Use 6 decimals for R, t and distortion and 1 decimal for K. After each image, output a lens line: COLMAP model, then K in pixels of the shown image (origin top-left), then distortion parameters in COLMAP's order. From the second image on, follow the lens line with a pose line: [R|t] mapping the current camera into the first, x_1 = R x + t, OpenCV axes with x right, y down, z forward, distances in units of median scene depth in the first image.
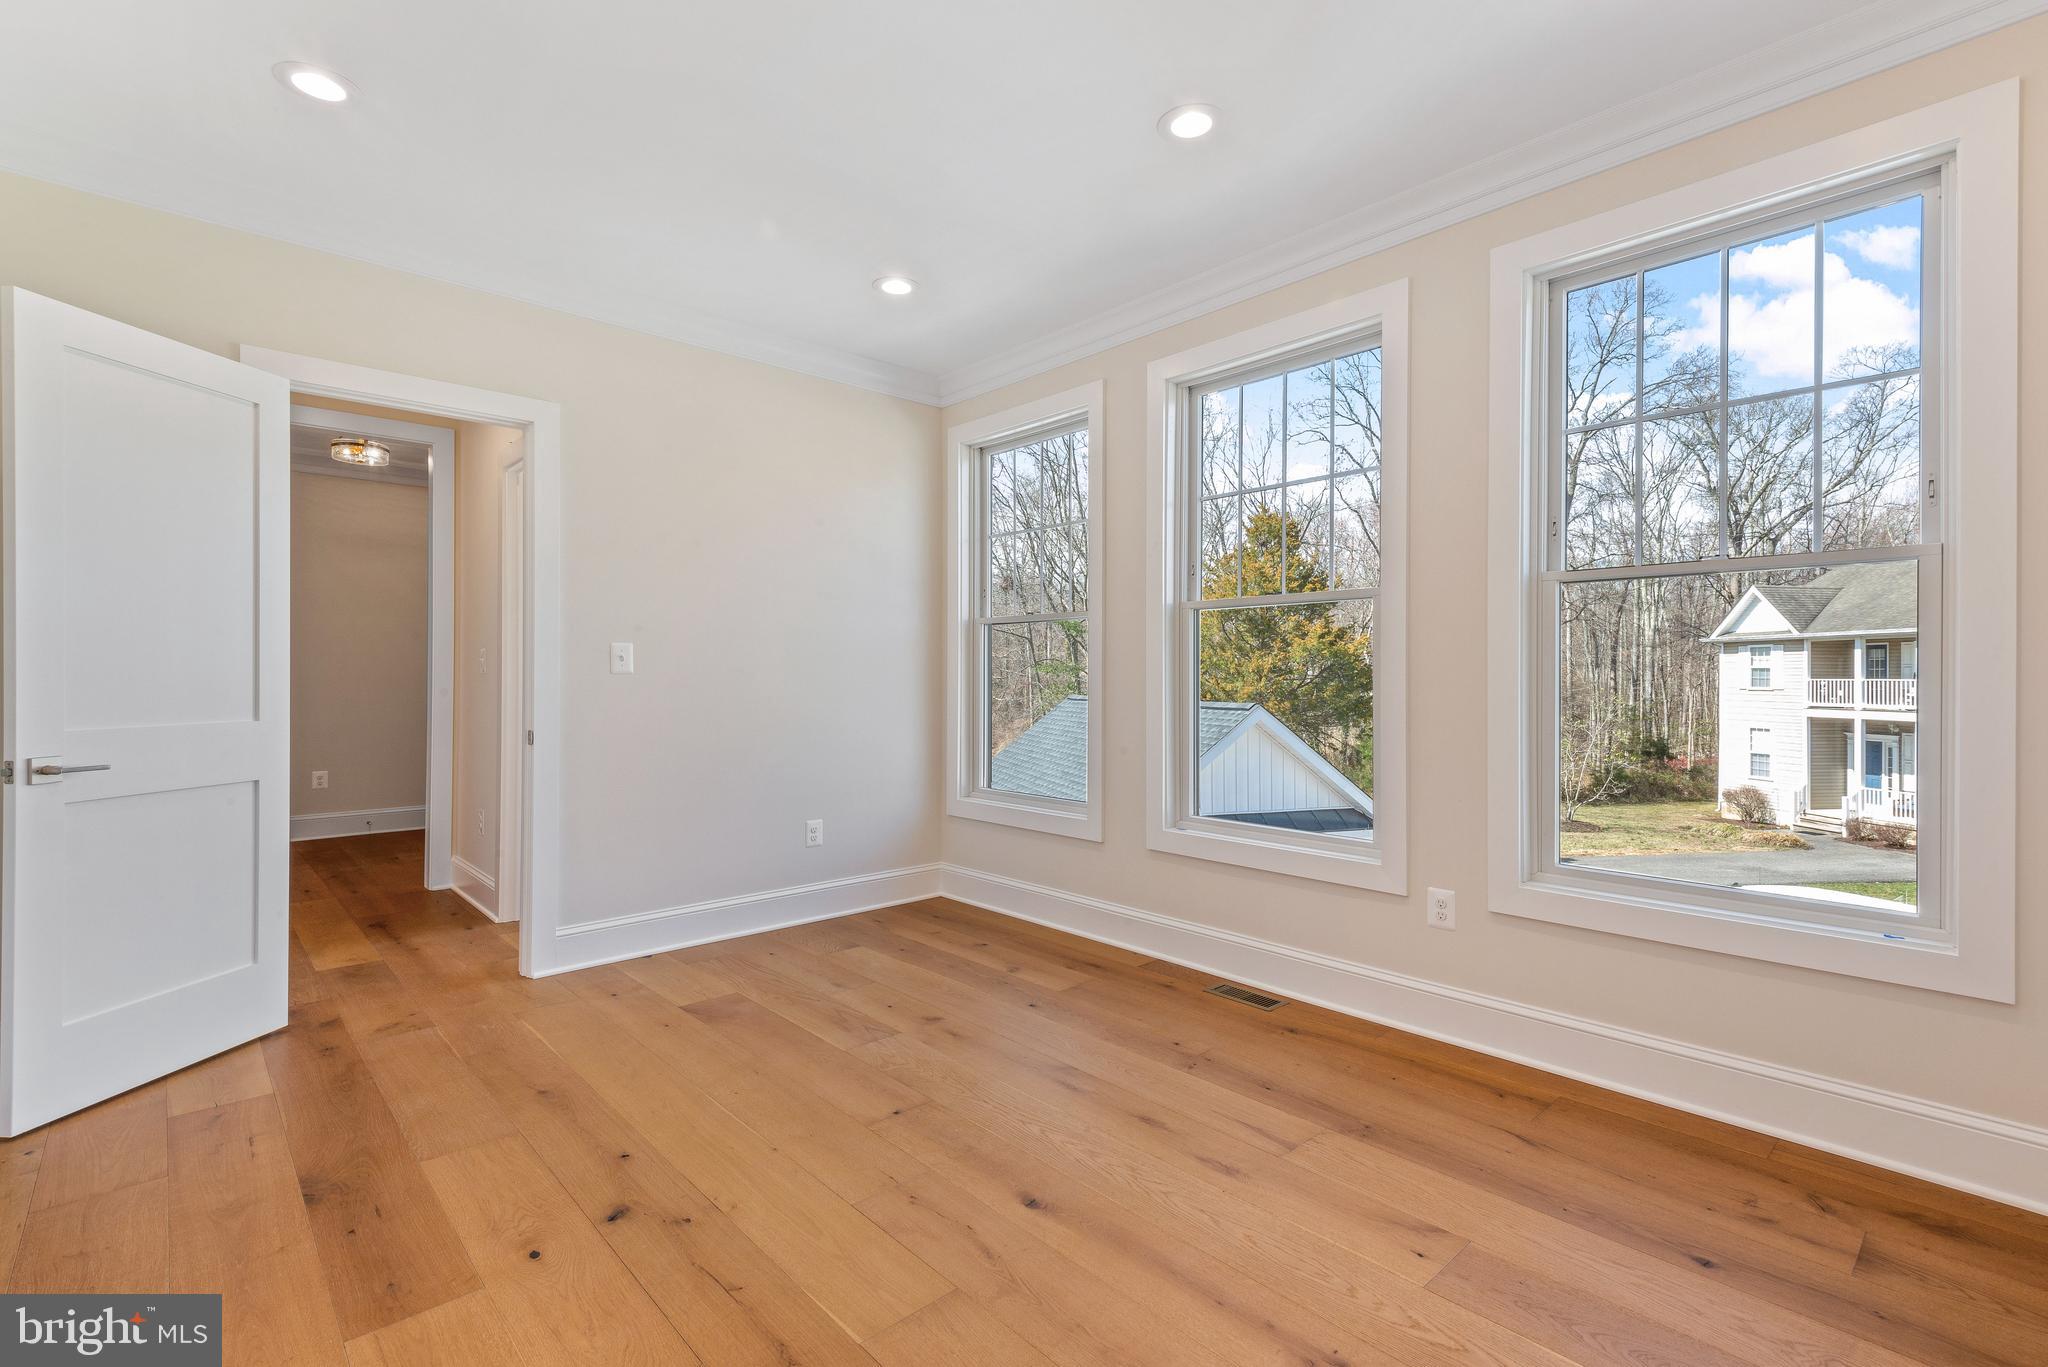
lens RADIAL K [[938.7, 0, 1017.4], [0, 938.7, 675.2], [0, 0, 1]] dist [0.030121, -0.000330]
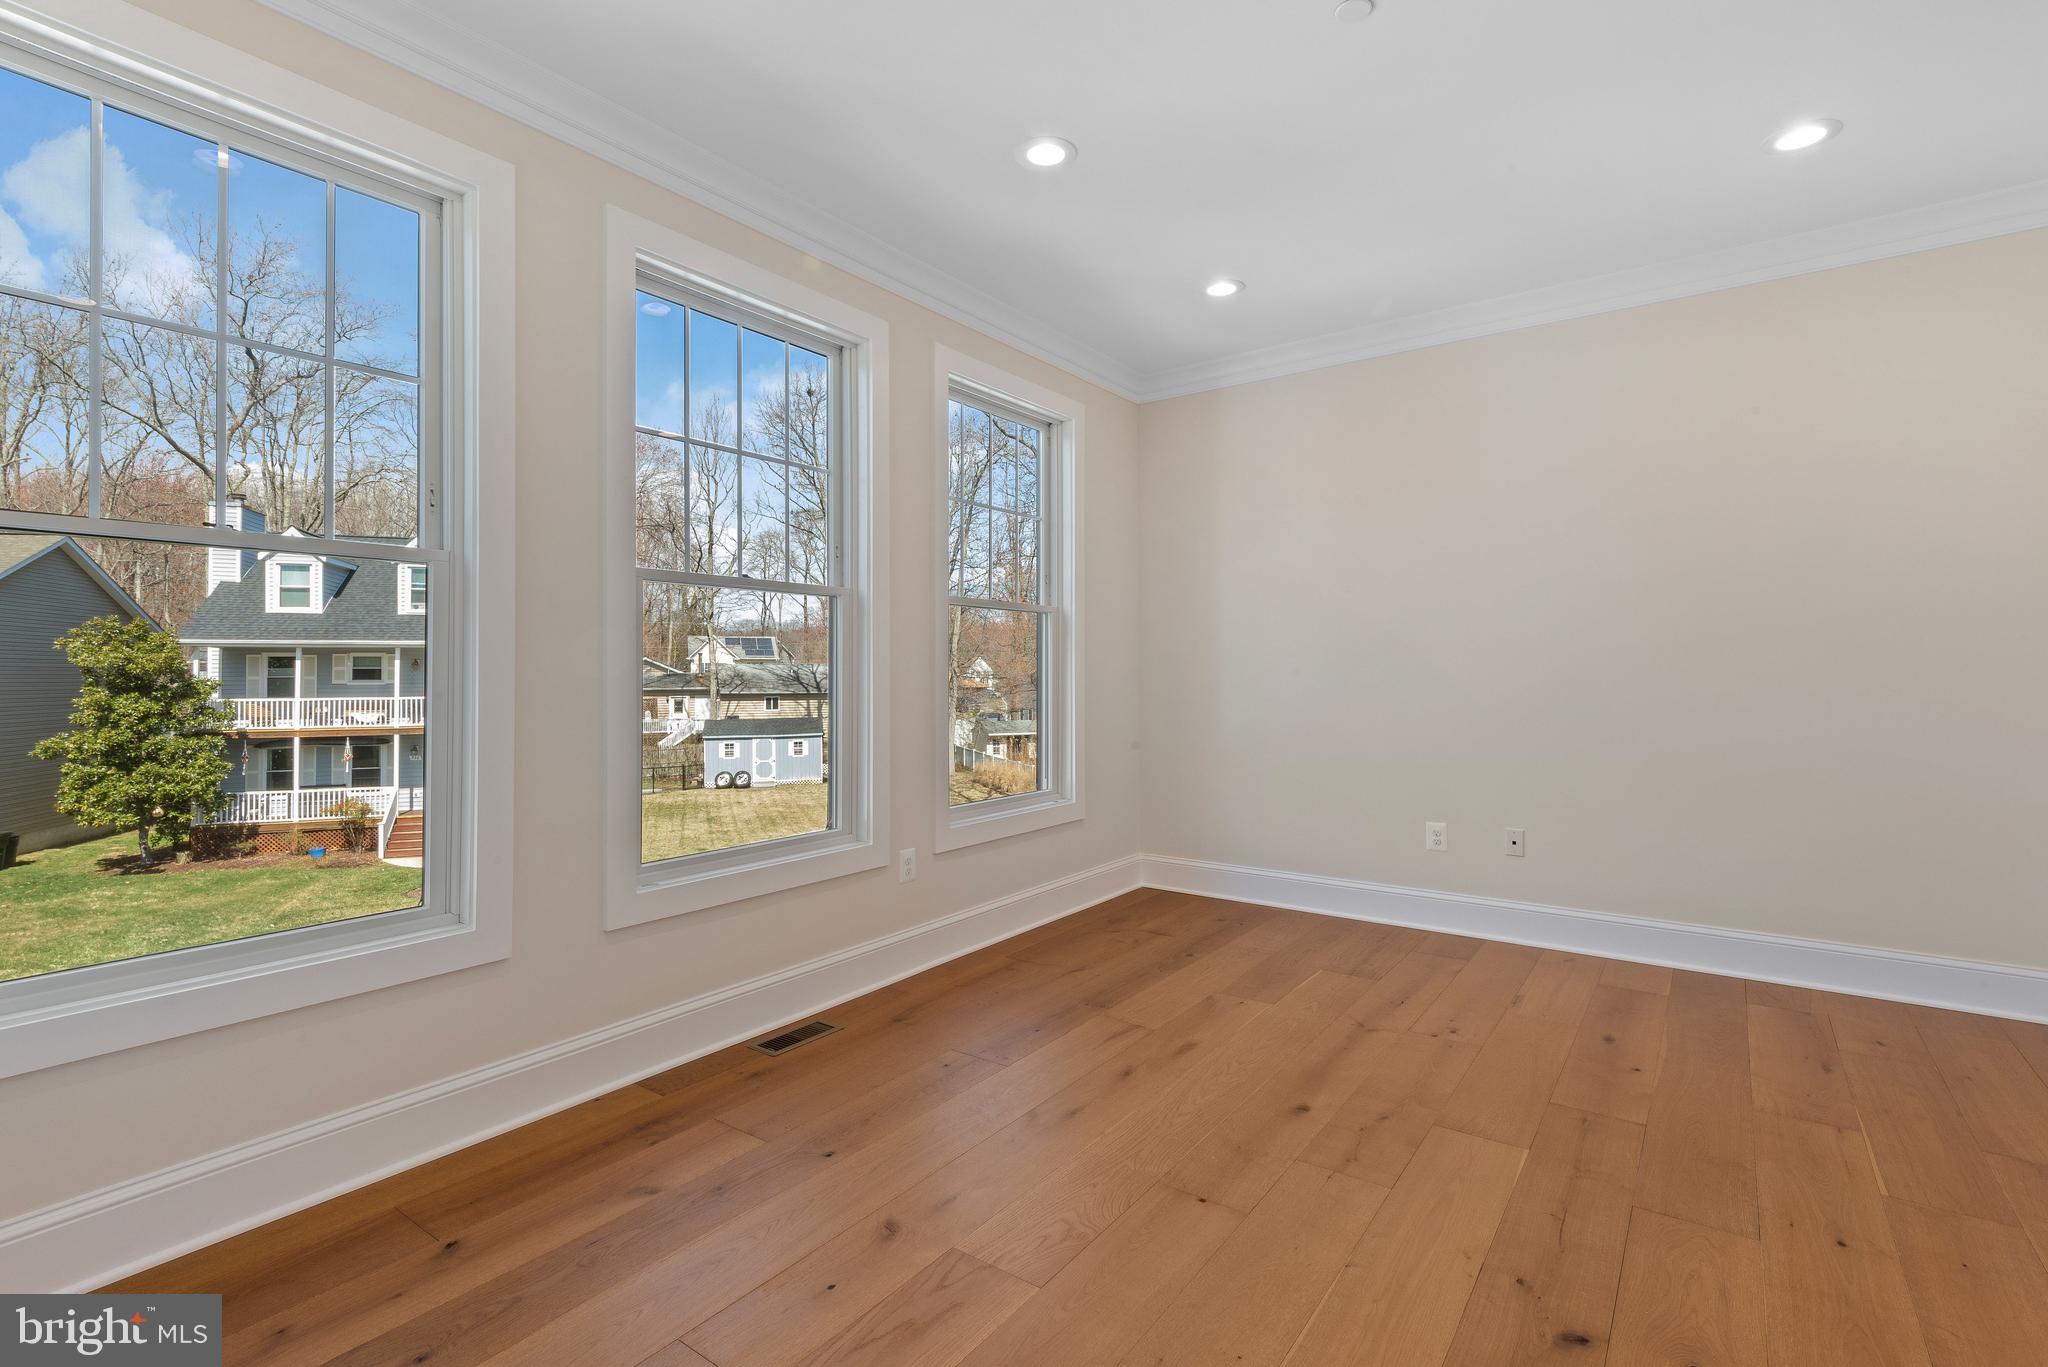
lens RADIAL K [[958.3, 0, 1051.7], [0, 958.3, 674.6], [0, 0, 1]] dist [0.030277, -0.000465]
pose [[-0.225534, -0.004007, 0.974227, -0.313045], [-0.001940, 0.999991, 0.003664, 0.001277], [-0.974233, -0.001063, -0.225540, 0.450497]]
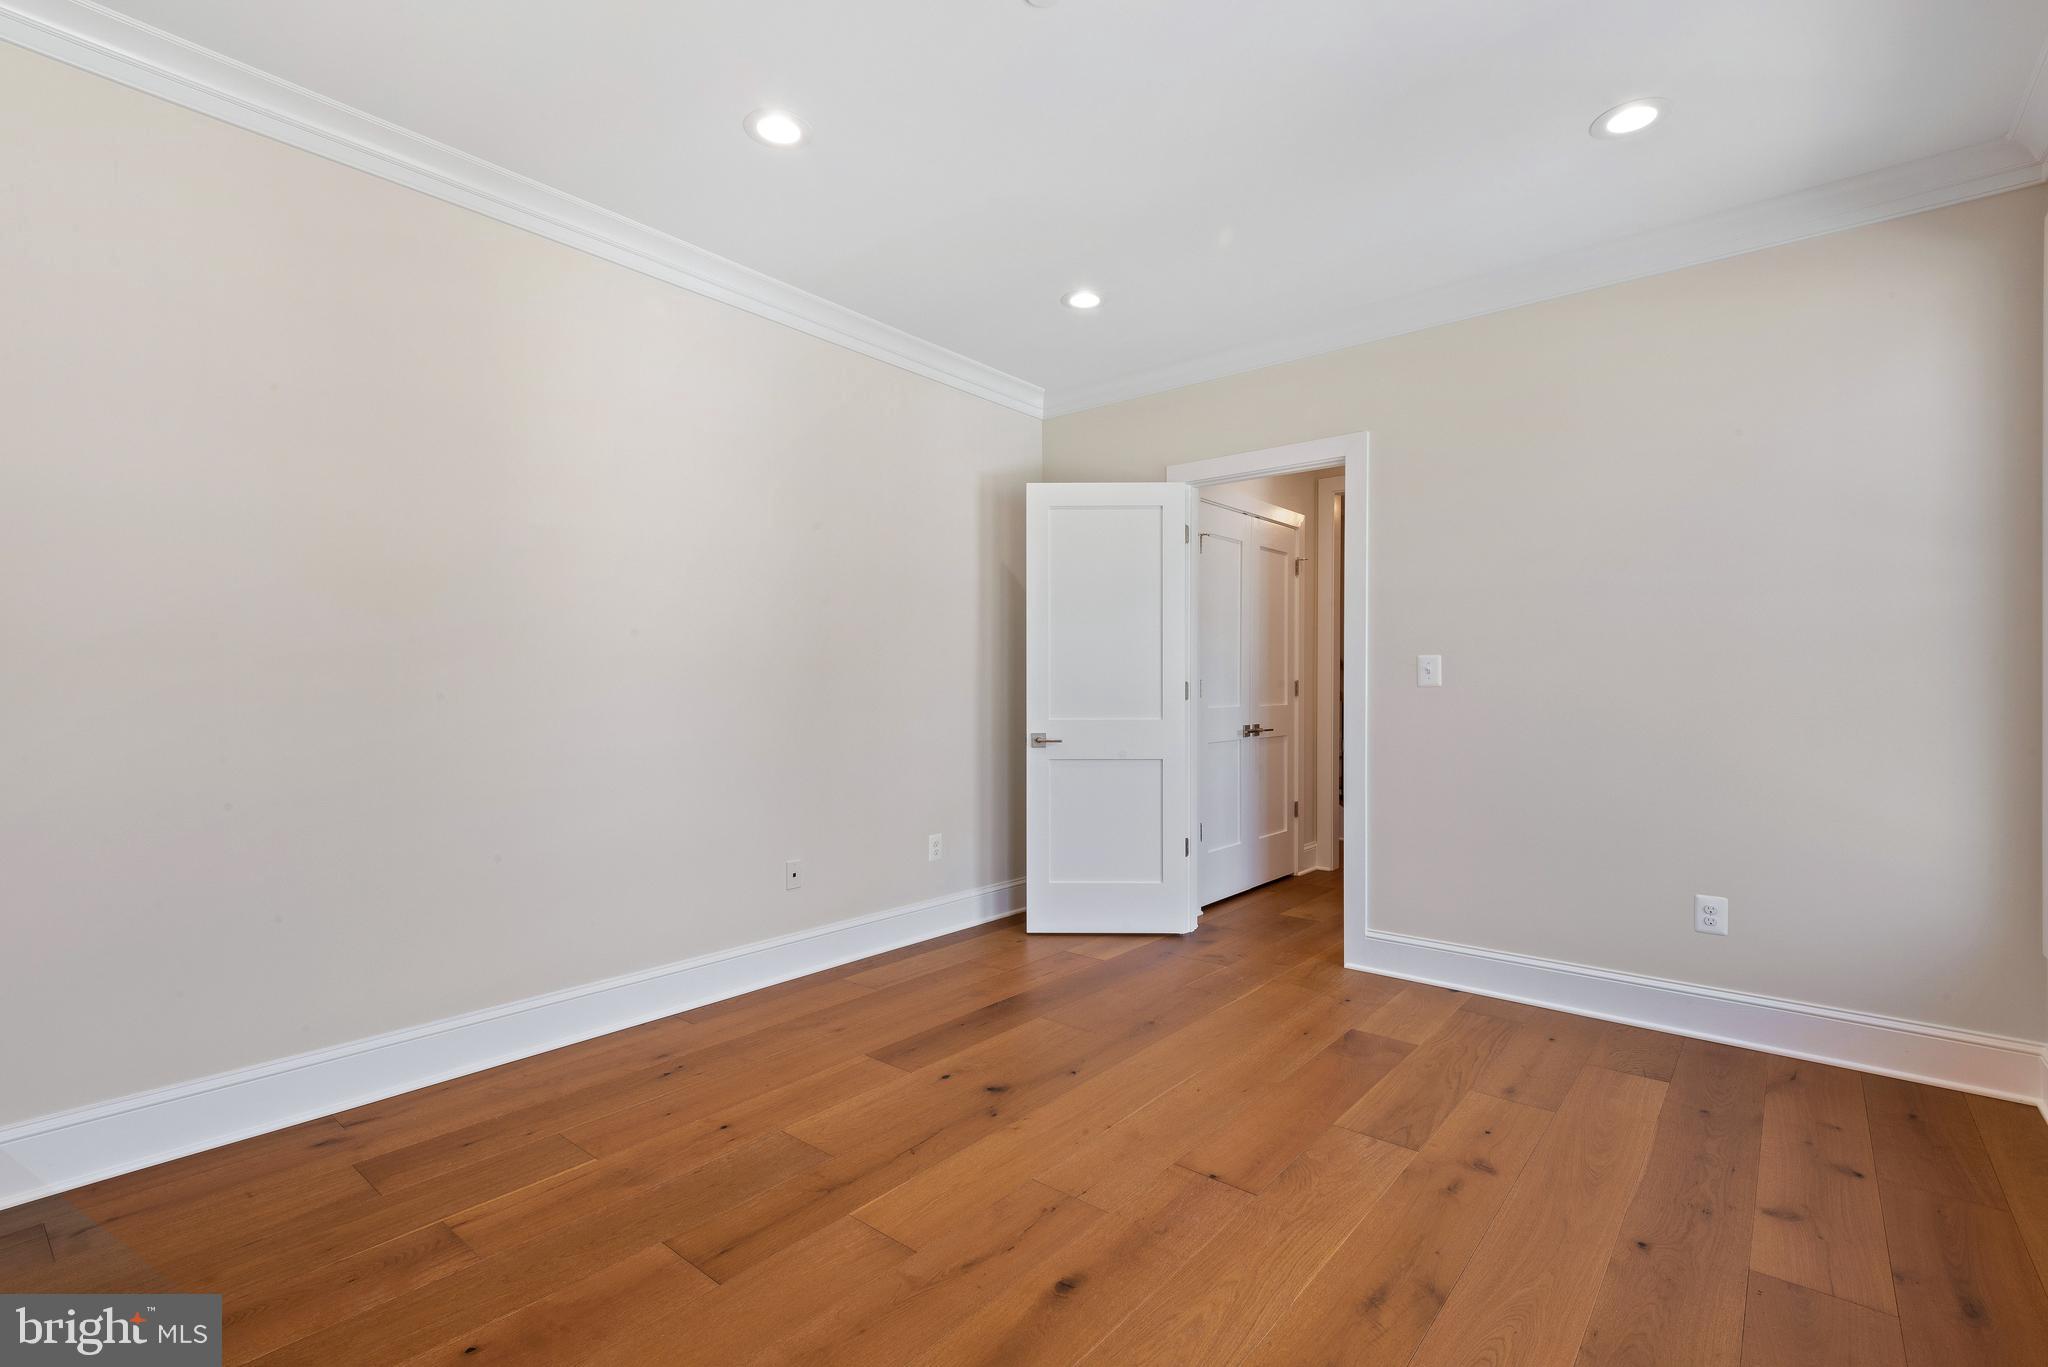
lens RADIAL K [[938.7, 0, 1017.4], [0, 938.7, 675.2], [0, 0, 1]] dist [0.030121, -0.000330]
pose [[0.134501, -0.013092, -0.990827, 0.254373], [-0.001418, 0.999909, -0.013404, -0.000029], [0.990912, 0.003208, 0.134471, 0.237182]]
